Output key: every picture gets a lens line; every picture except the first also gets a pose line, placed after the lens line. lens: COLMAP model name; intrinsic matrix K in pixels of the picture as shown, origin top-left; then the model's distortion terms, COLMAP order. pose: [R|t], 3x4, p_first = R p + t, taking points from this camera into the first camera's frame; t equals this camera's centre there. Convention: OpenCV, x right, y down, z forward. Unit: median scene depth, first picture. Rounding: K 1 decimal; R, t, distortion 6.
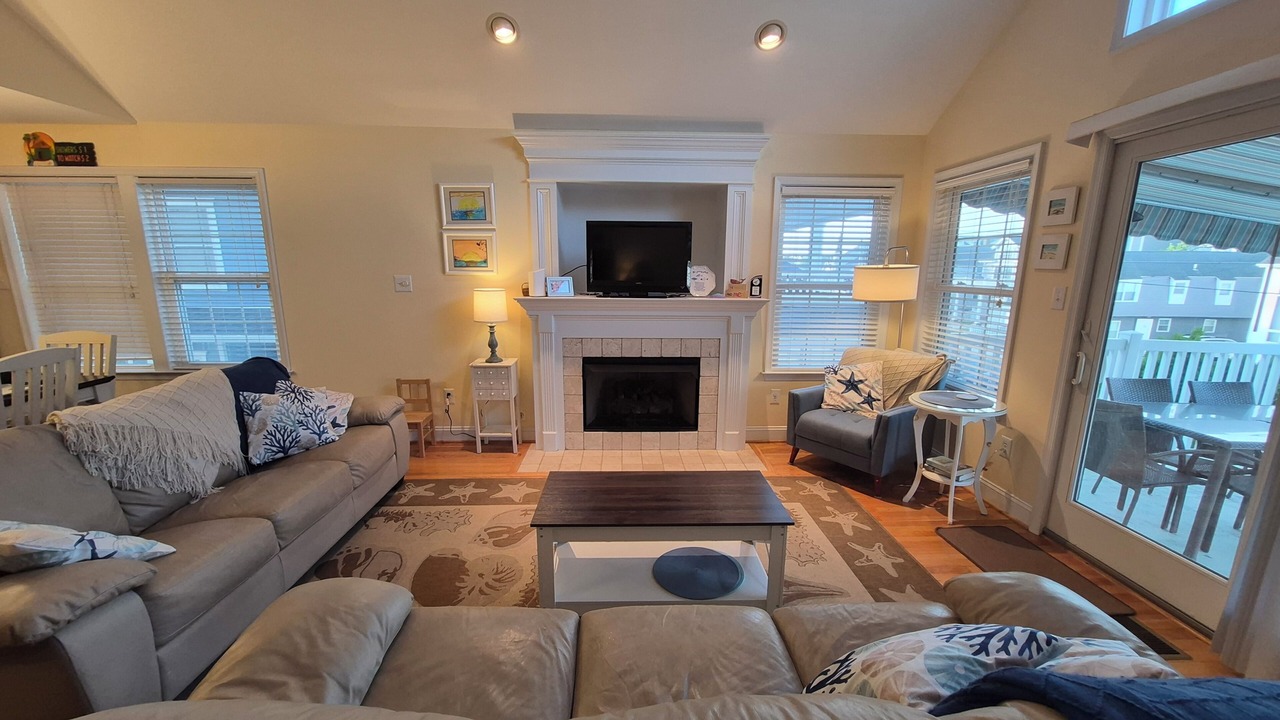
lens RADIAL K [[497.4, 0, 637.1], [0, 497.4, 372.0], [0, 0, 1]] dist [0.003092, -0.002307]
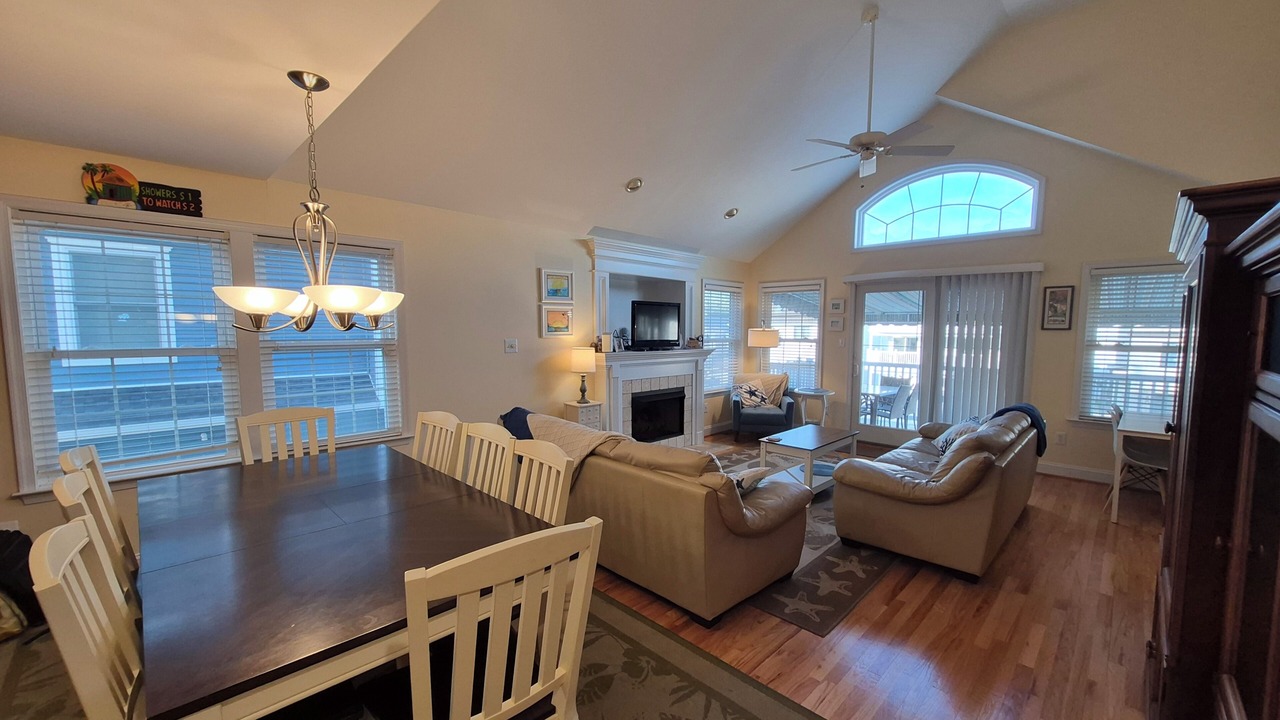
lens RADIAL K [[497.4, 0, 637.1], [0, 497.4, 372.0], [0, 0, 1]] dist [0.003092, -0.002307]
pose [[0.724858, -0.065462, 0.685781, -1.165426], [0.142028, 0.988290, -0.055783, -0.009333], [-0.674099, 0.137835, 0.725667, -0.057321]]
